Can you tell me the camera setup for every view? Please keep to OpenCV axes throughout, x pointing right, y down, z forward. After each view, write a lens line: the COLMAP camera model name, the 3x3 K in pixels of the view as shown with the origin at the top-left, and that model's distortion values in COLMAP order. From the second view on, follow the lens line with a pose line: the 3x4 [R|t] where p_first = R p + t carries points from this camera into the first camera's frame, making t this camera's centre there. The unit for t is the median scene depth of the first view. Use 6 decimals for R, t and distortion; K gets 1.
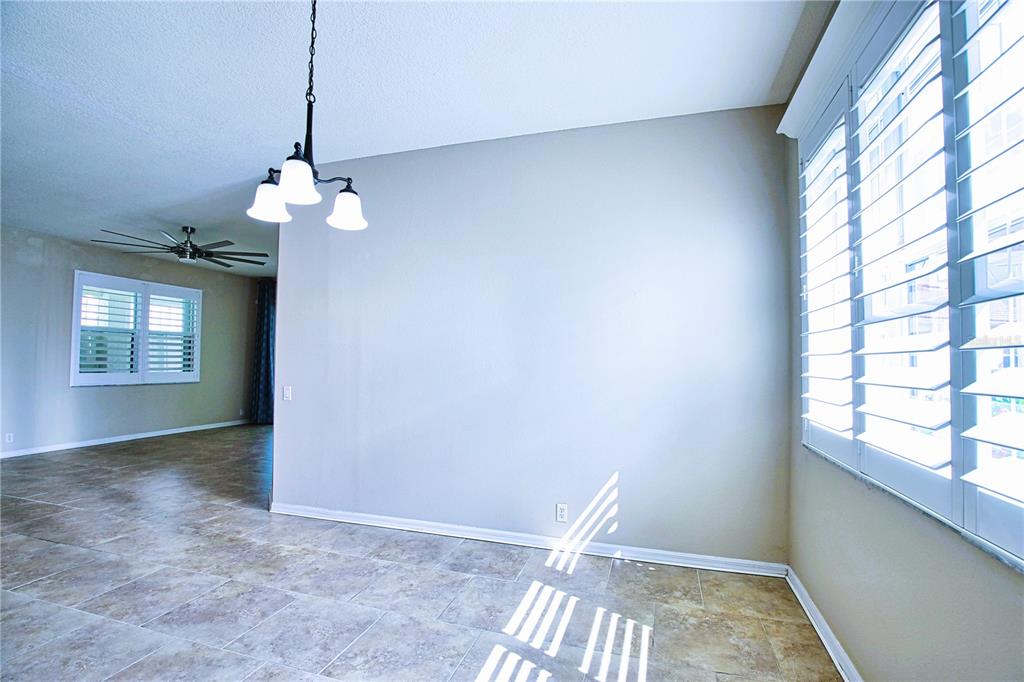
lens RADIAL K [[467.2, 0, 518.5], [0, 467.2, 349.1], [0, 0, 1]] dist [-0.025927, 0.000769]
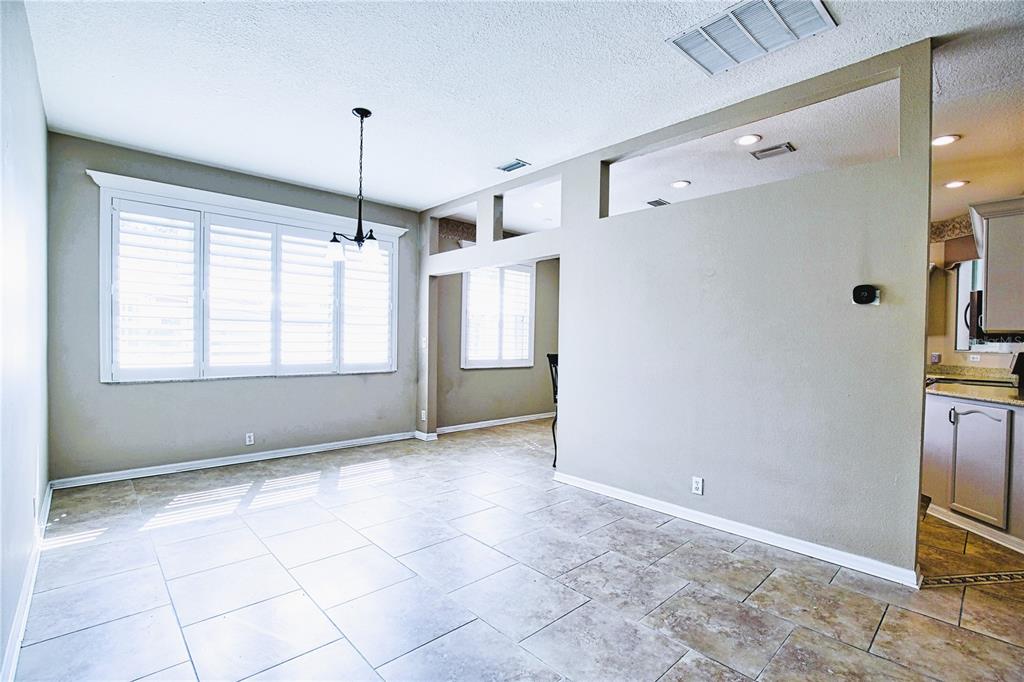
lens RADIAL K [[469.6, 0, 505.1], [0, 469.6, 343.1], [0, 0, 1]] dist [-0.028540, 0.000072]
pose [[-0.855486, -0.026790, 0.517133, -1.337783], [-0.036504, 0.999296, -0.008620, 0.028461], [-0.516538, -0.026252, -0.855862, 1.577278]]
